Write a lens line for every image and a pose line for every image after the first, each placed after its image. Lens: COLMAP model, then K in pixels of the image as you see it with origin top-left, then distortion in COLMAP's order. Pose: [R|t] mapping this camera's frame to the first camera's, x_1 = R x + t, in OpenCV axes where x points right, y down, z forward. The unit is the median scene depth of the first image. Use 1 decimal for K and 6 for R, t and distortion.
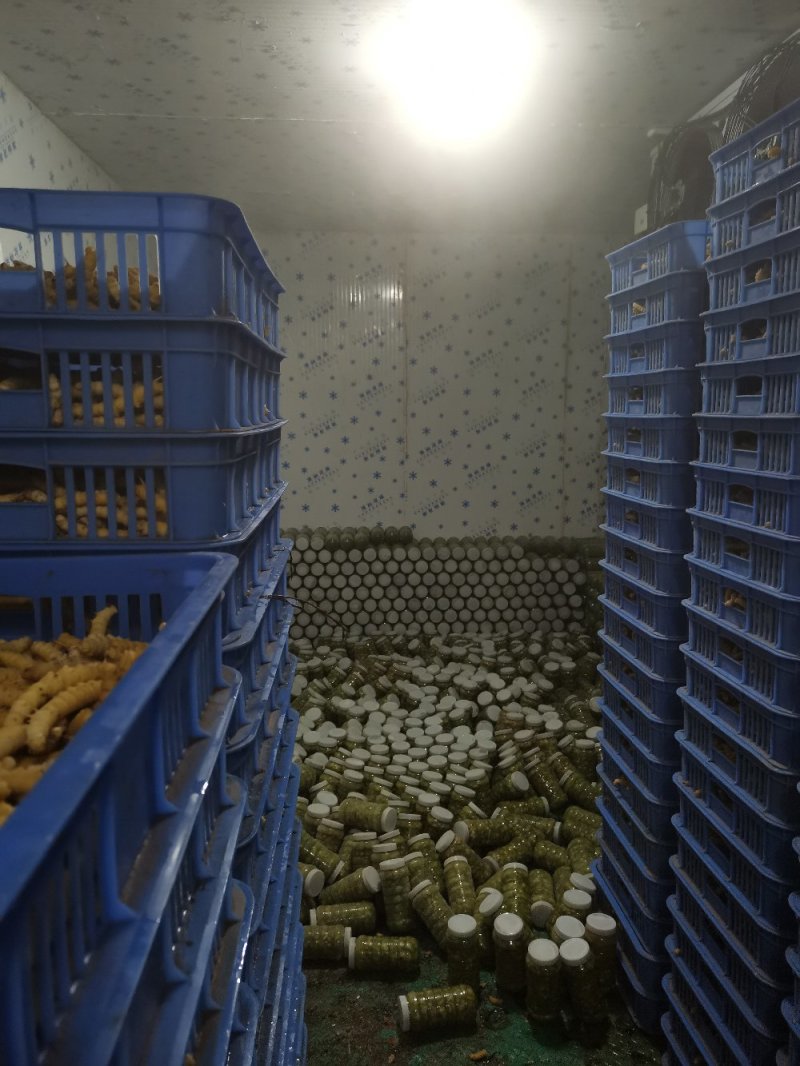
lens RADIAL K [[795.9, 0, 400.0], [0, 795.9, 533.0], [0, 0, 1]] dist [0.053683, -0.037230]
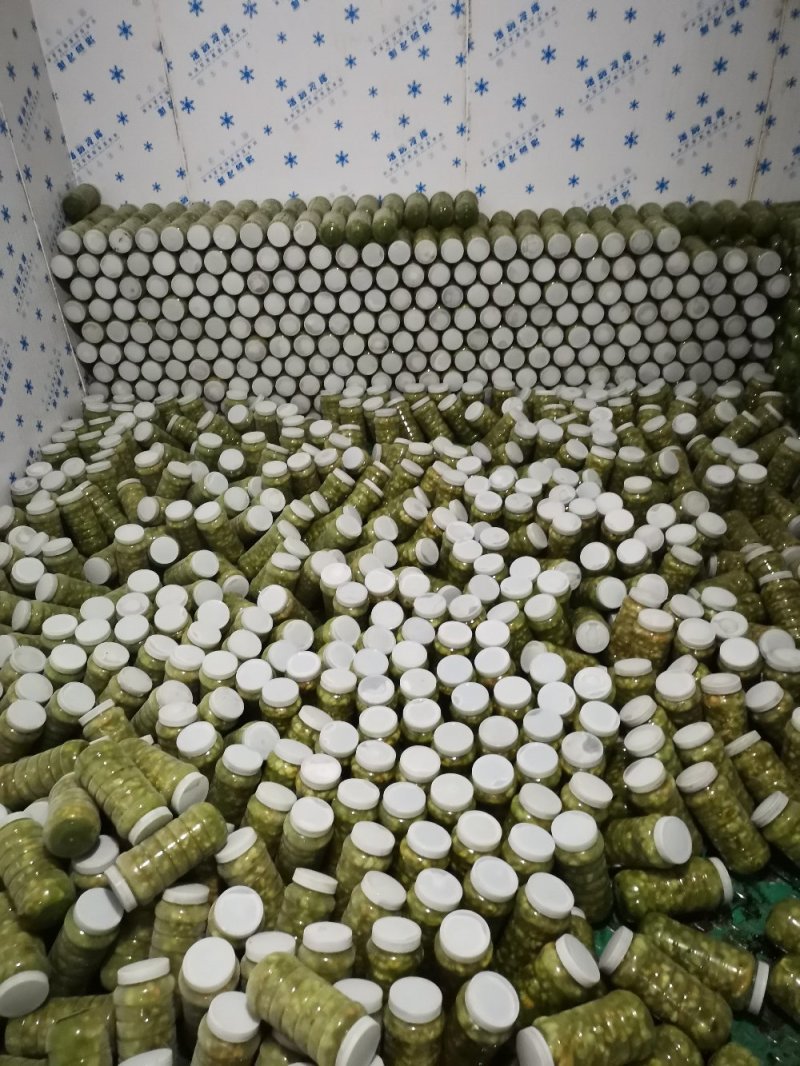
lens RADIAL K [[795.9, 0, 400.0], [0, 795.9, 533.0], [0, 0, 1]] dist [0.053683, -0.037230]
pose [[0.994537, 0.017269, -0.102944, 0.024516], [0.027260, 0.909025, 0.415849, -0.027950], [0.100760, -0.416383, 0.903589, 0.402975]]
